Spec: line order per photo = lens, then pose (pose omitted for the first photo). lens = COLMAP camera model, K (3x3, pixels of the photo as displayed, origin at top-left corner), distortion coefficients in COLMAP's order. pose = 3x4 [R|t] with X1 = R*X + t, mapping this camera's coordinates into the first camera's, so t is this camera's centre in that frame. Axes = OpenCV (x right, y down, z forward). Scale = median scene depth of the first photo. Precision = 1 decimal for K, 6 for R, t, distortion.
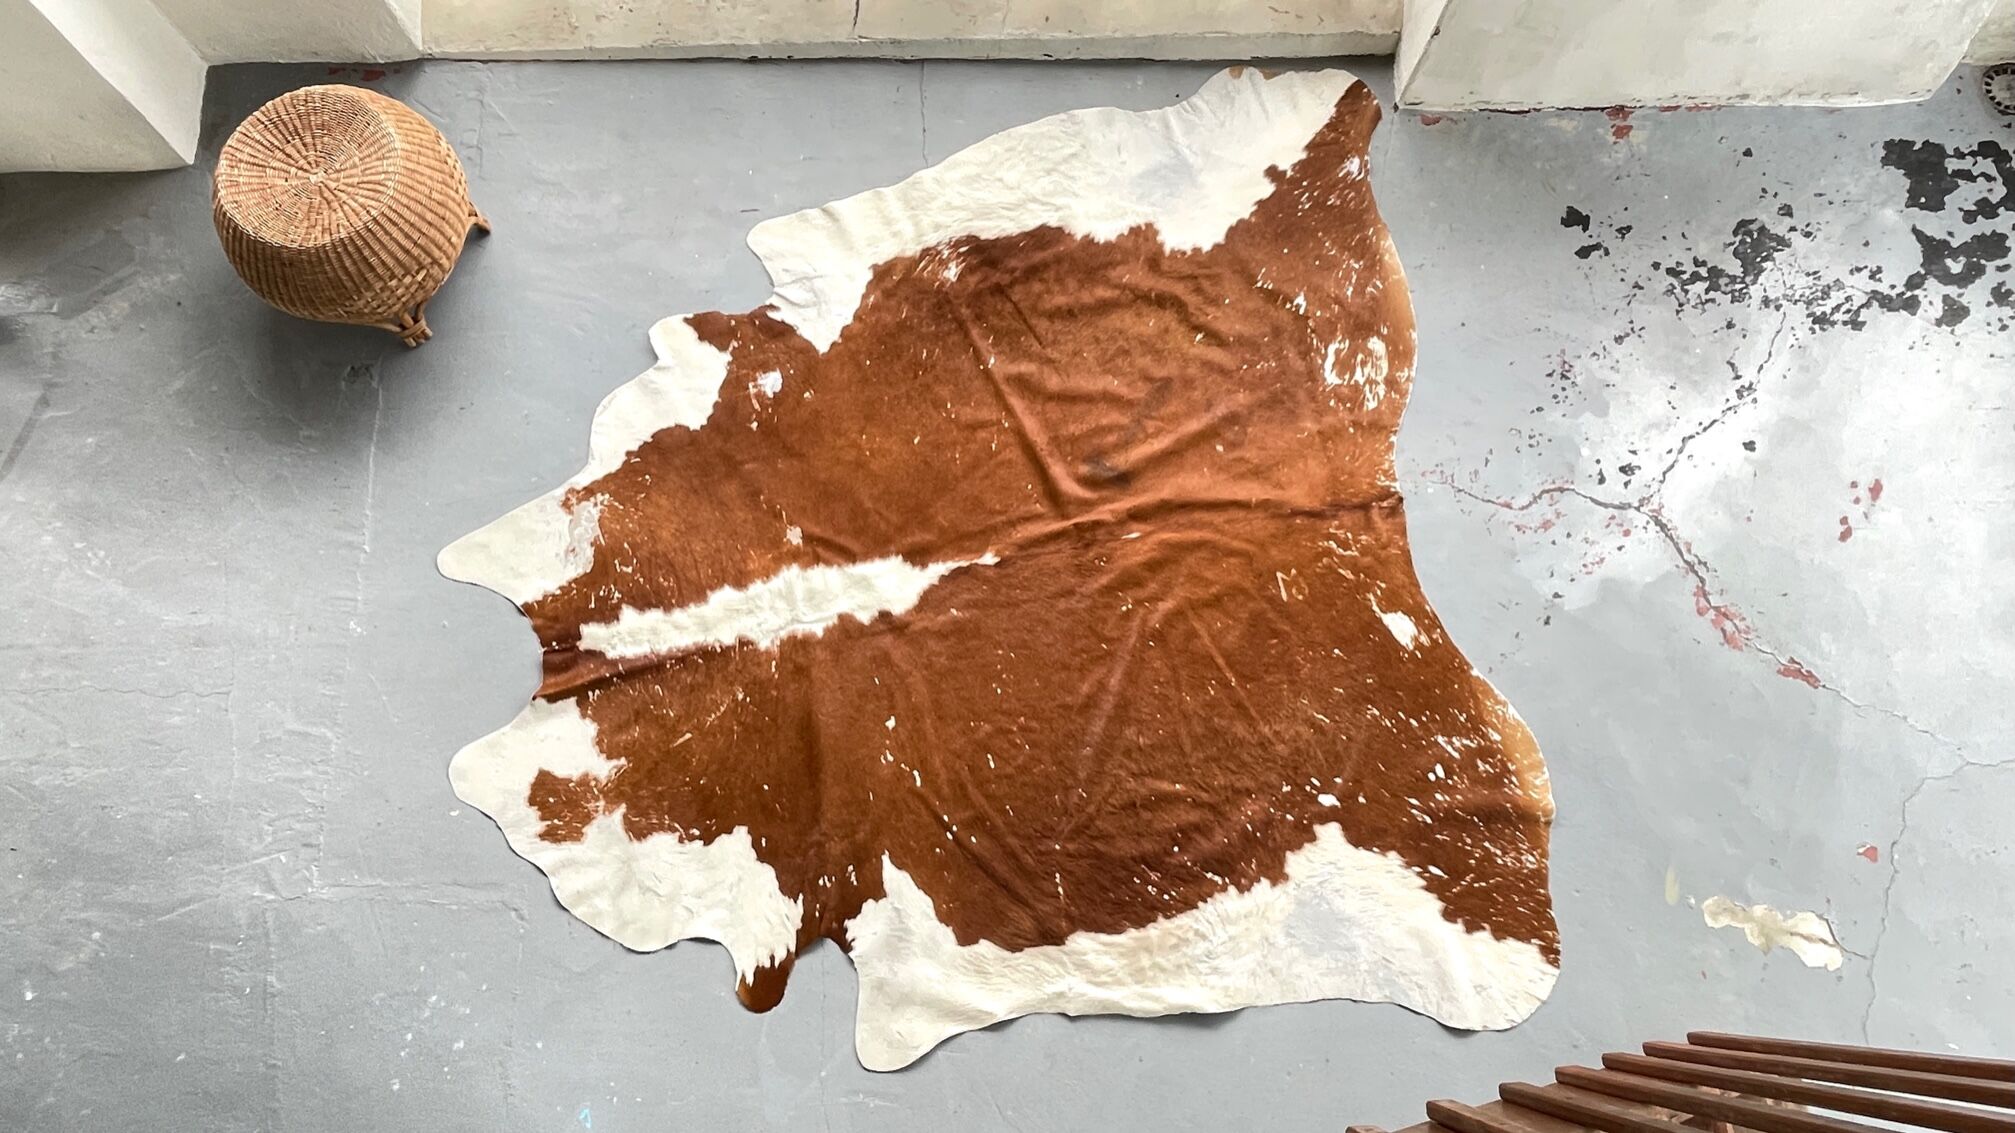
lens RADIAL K [[1259.3, 0, 991.0], [0, 1259.3, 562.7], [0, 0, 1]] dist [0.029446, -0.046971]
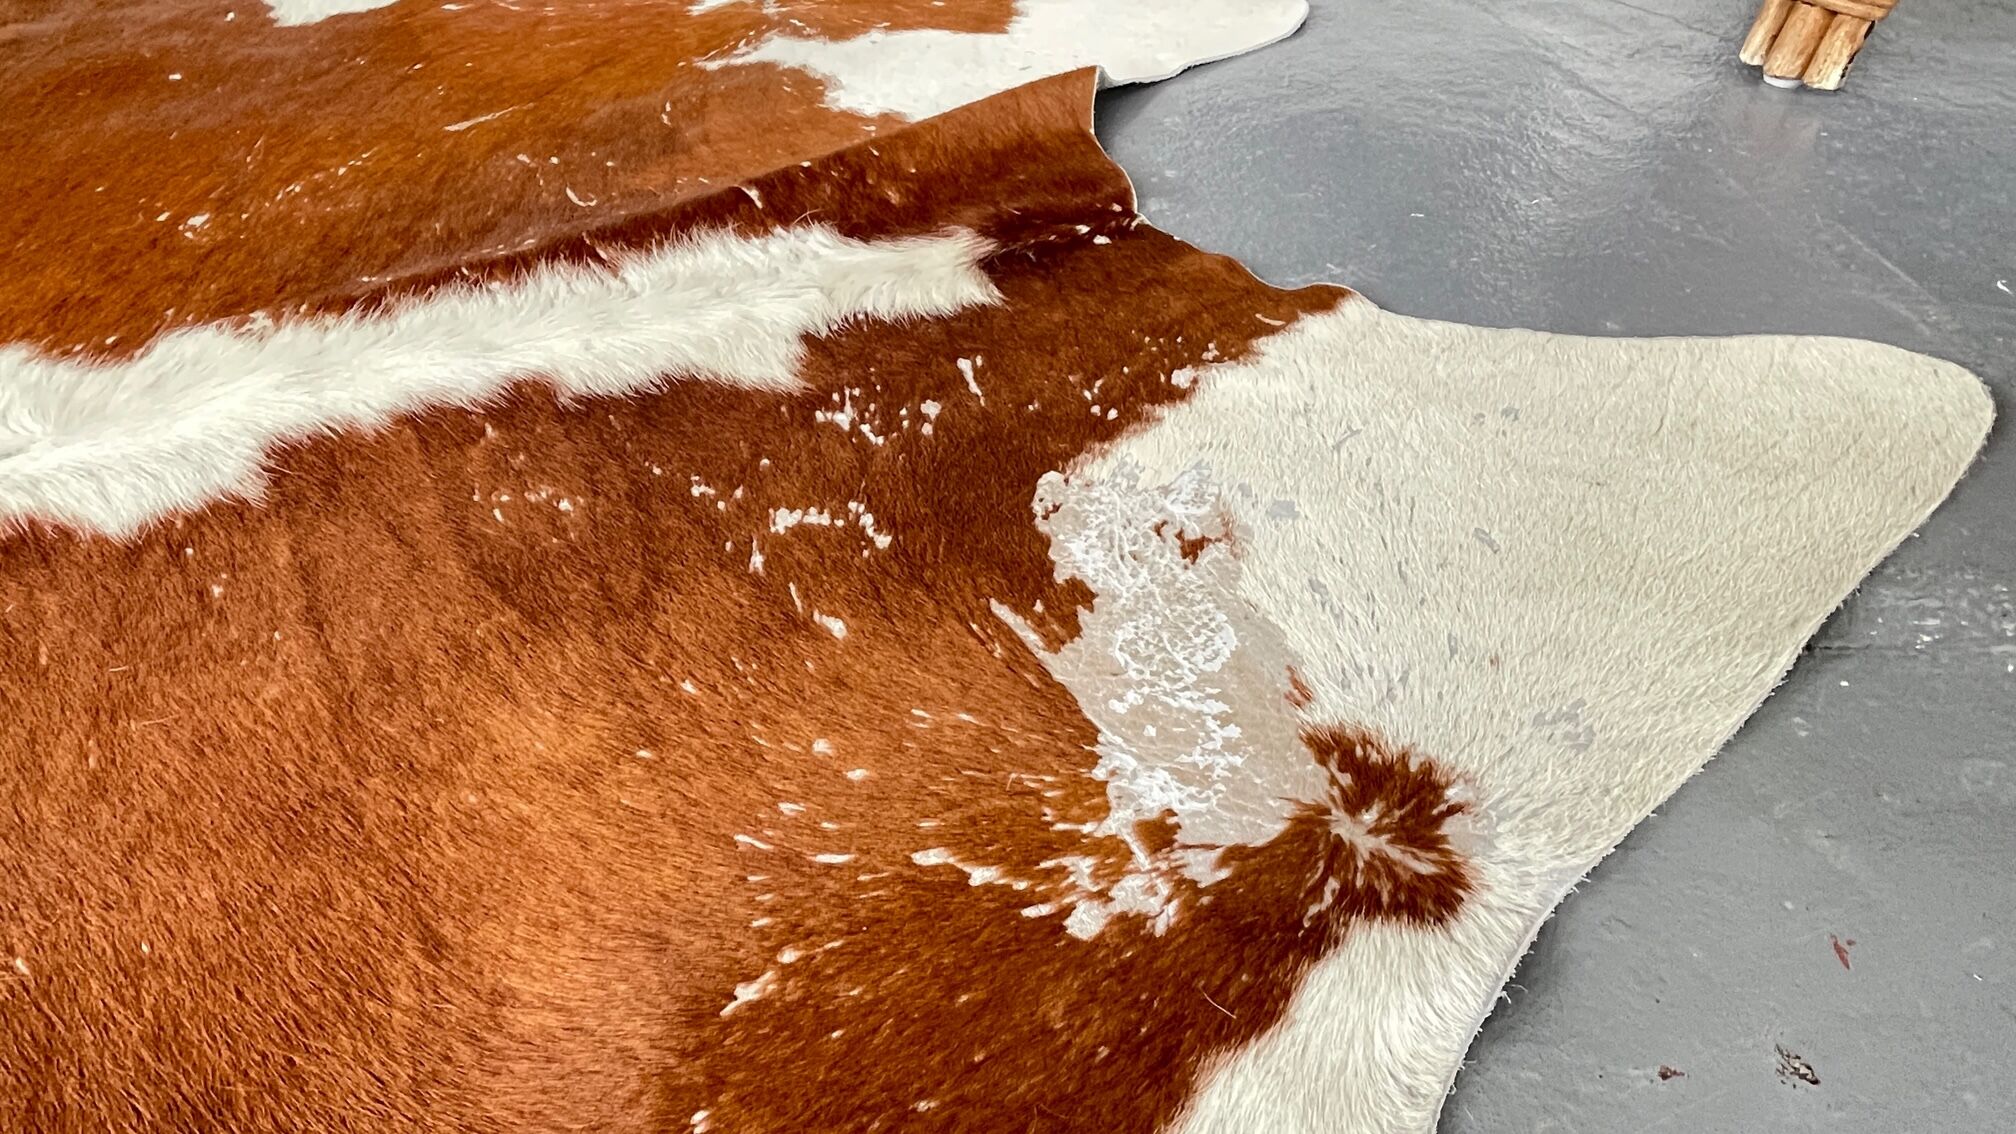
lens RADIAL K [[1256.1, 0, 993.3], [0, 1256.1, 570.4], [0, 0, 1]] dist [0.028098, -0.052424]
pose [[-0.983183, 0.117709, -0.139627, -0.289154], [-0.178291, -0.453125, 0.873436, -0.130902], [0.039543, 0.883642, 0.466491, 0.936578]]
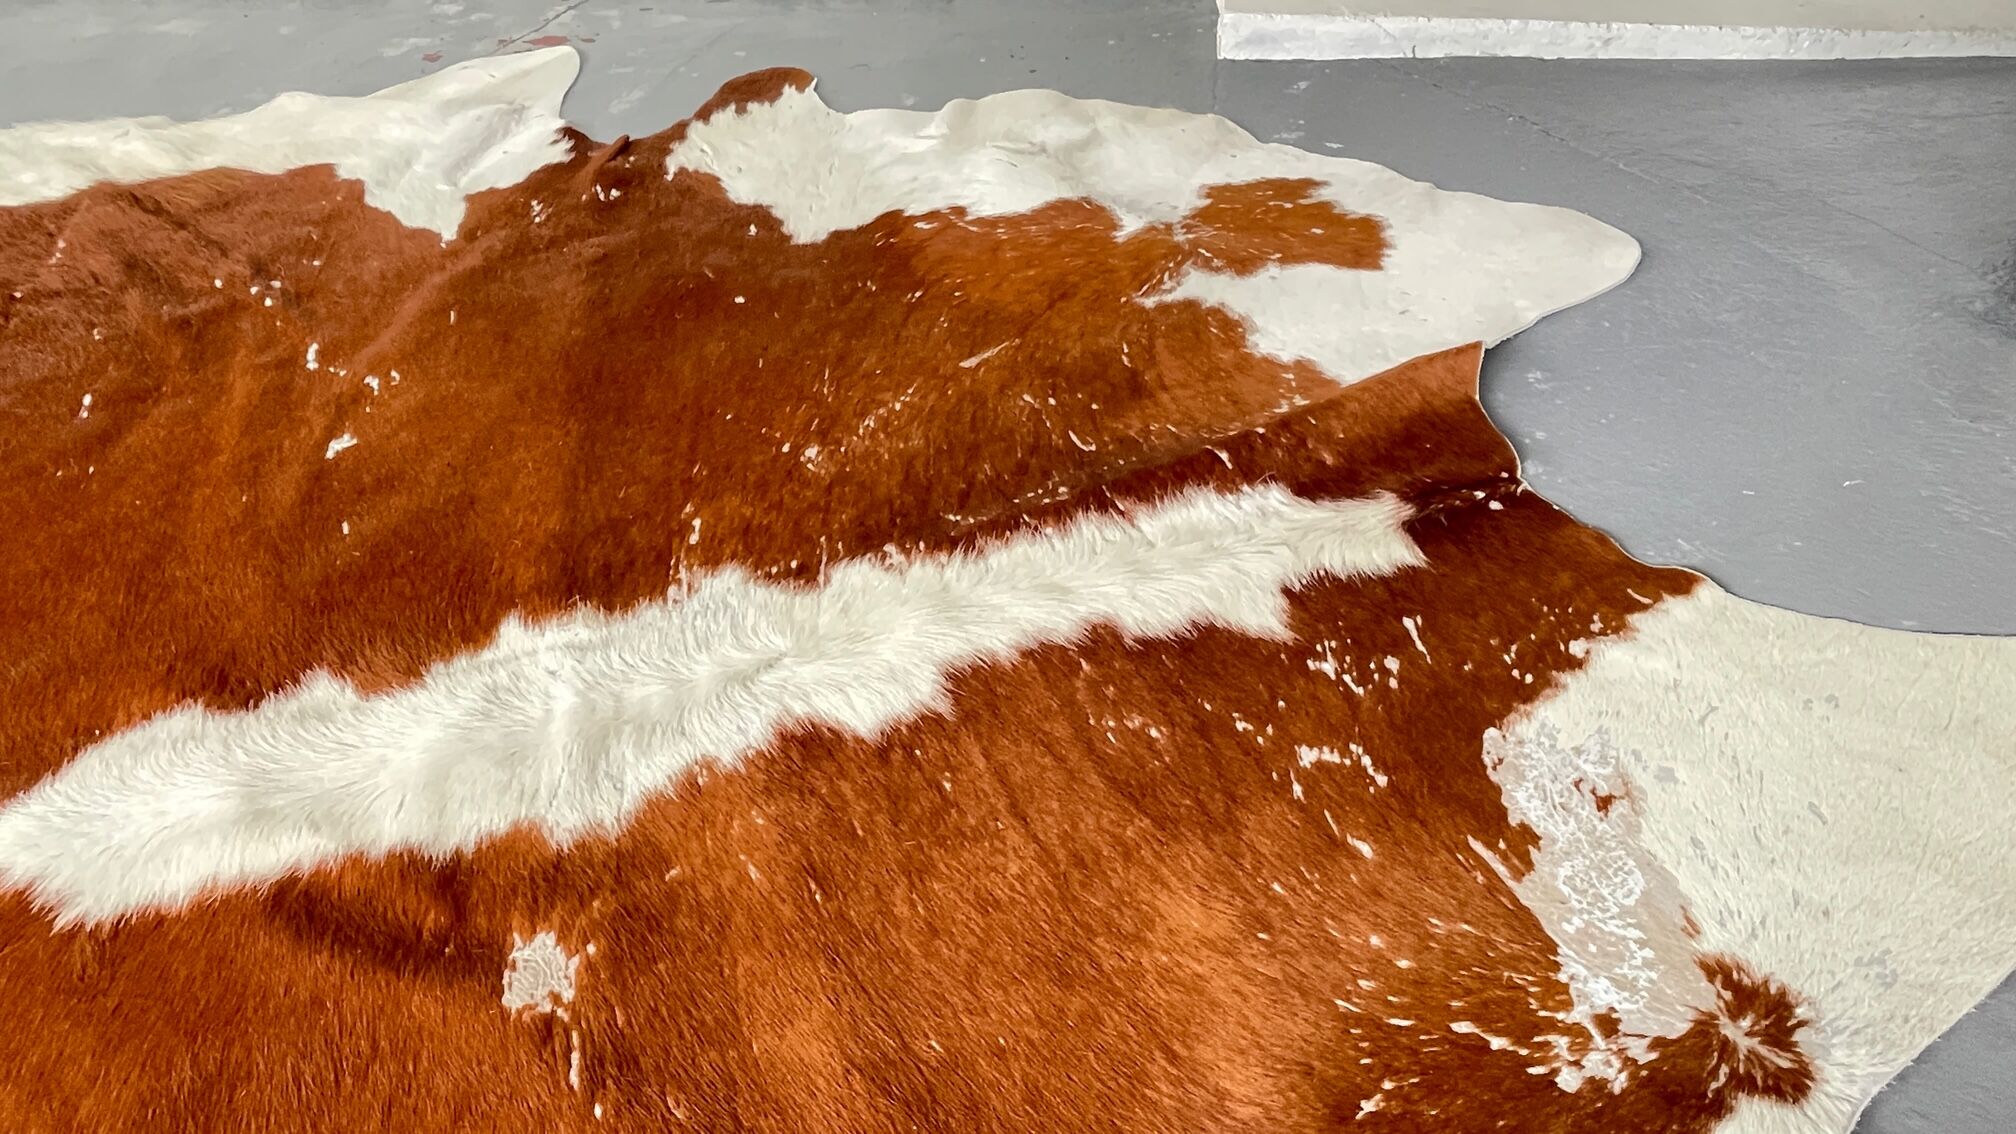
lens RADIAL K [[1253.8, 0, 994.2], [0, 1253.8, 571.6], [0, 0, 1]] dist [0.028739, -0.049082]
pose [[-0.997086, 0.075707, -0.009380, -0.232109], [-0.045639, -0.493456, 0.868573, -0.166781], [0.061128, 0.866470, 0.495473, 0.859344]]
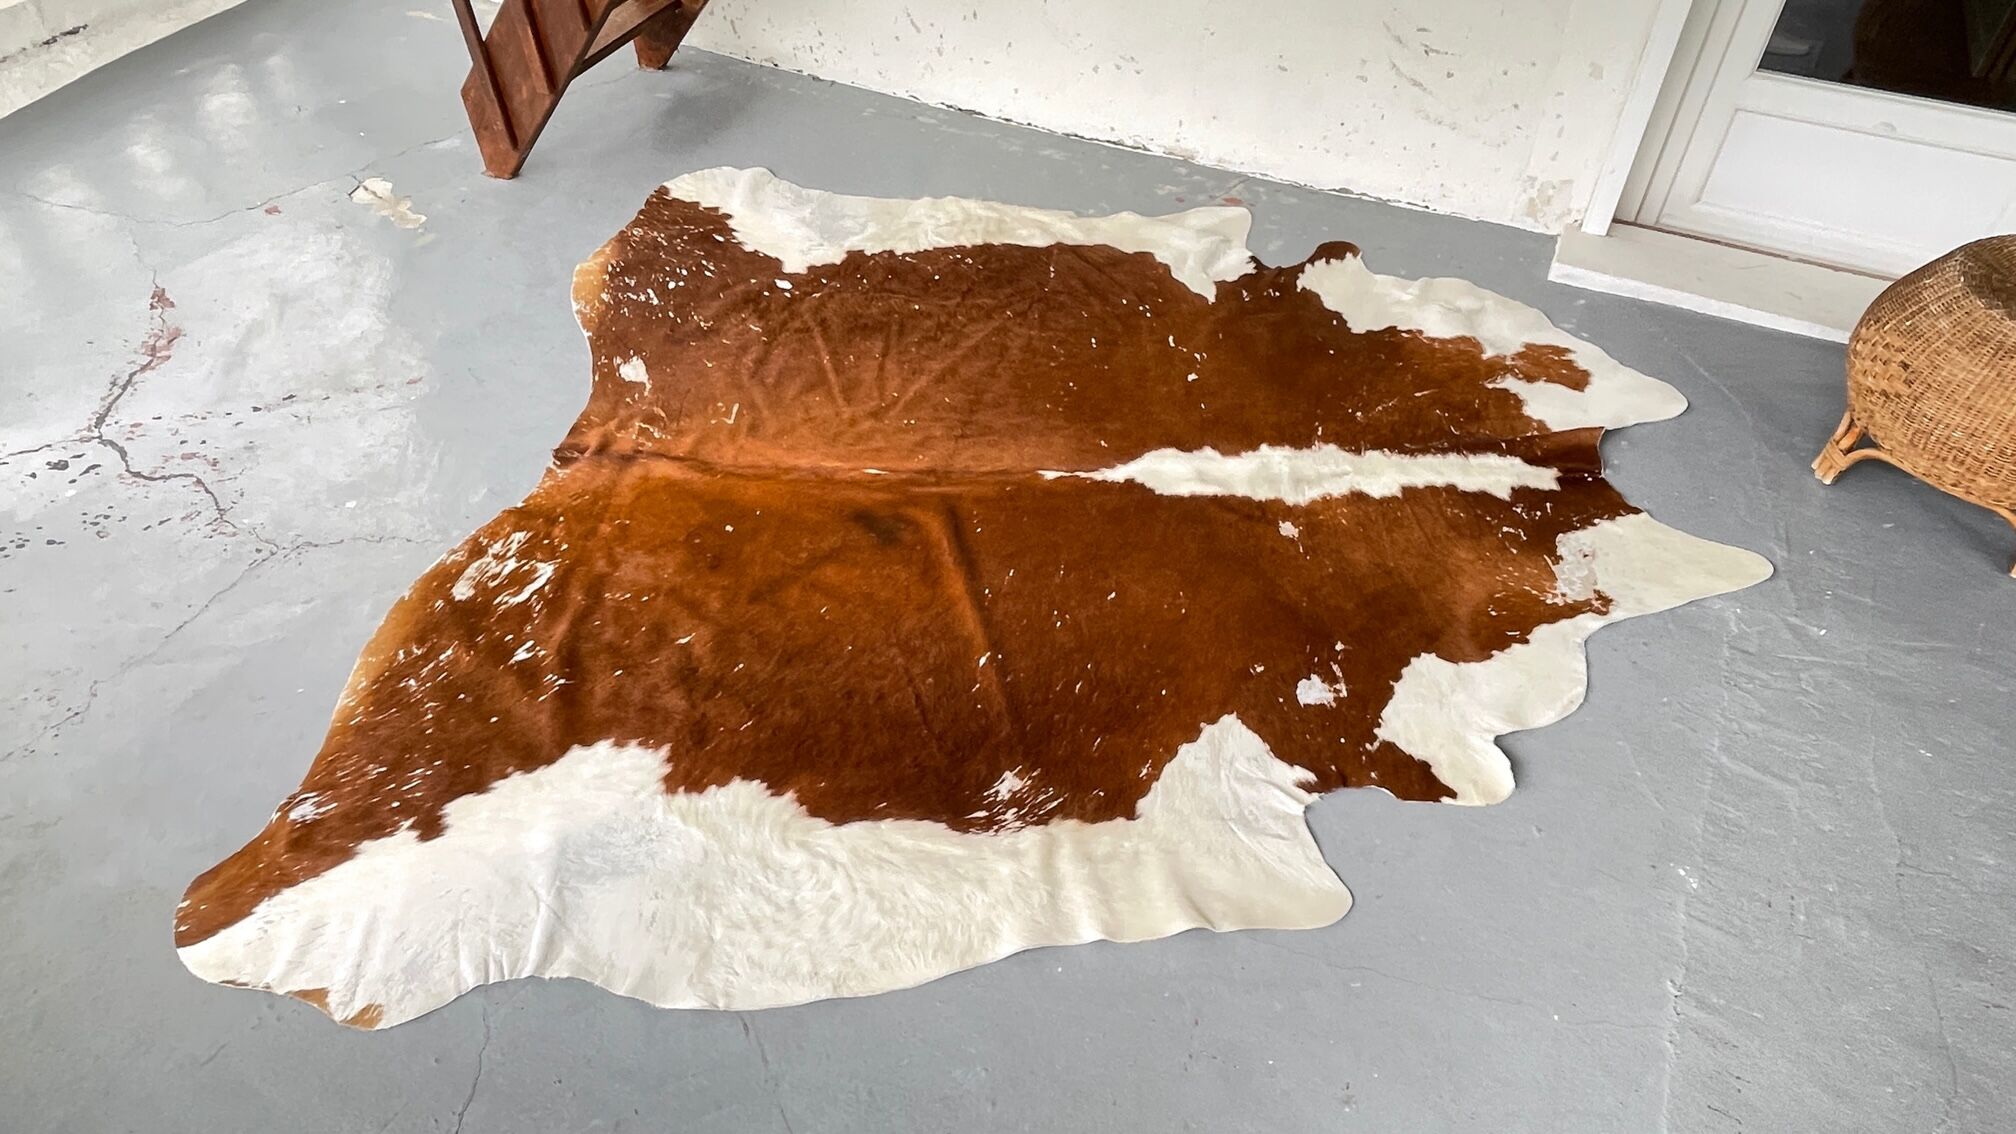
lens RADIAL K [[1260.0, 0, 991.5], [0, 1260.0, 563.2], [0, 0, 1]] dist [0.029446, -0.046971]
pose [[-0.969241, -0.164187, 0.183341, -0.125331], [0.241429, -0.489671, 0.837815, -0.736336], [-0.047782, 0.856309, 0.514248, 0.630767]]
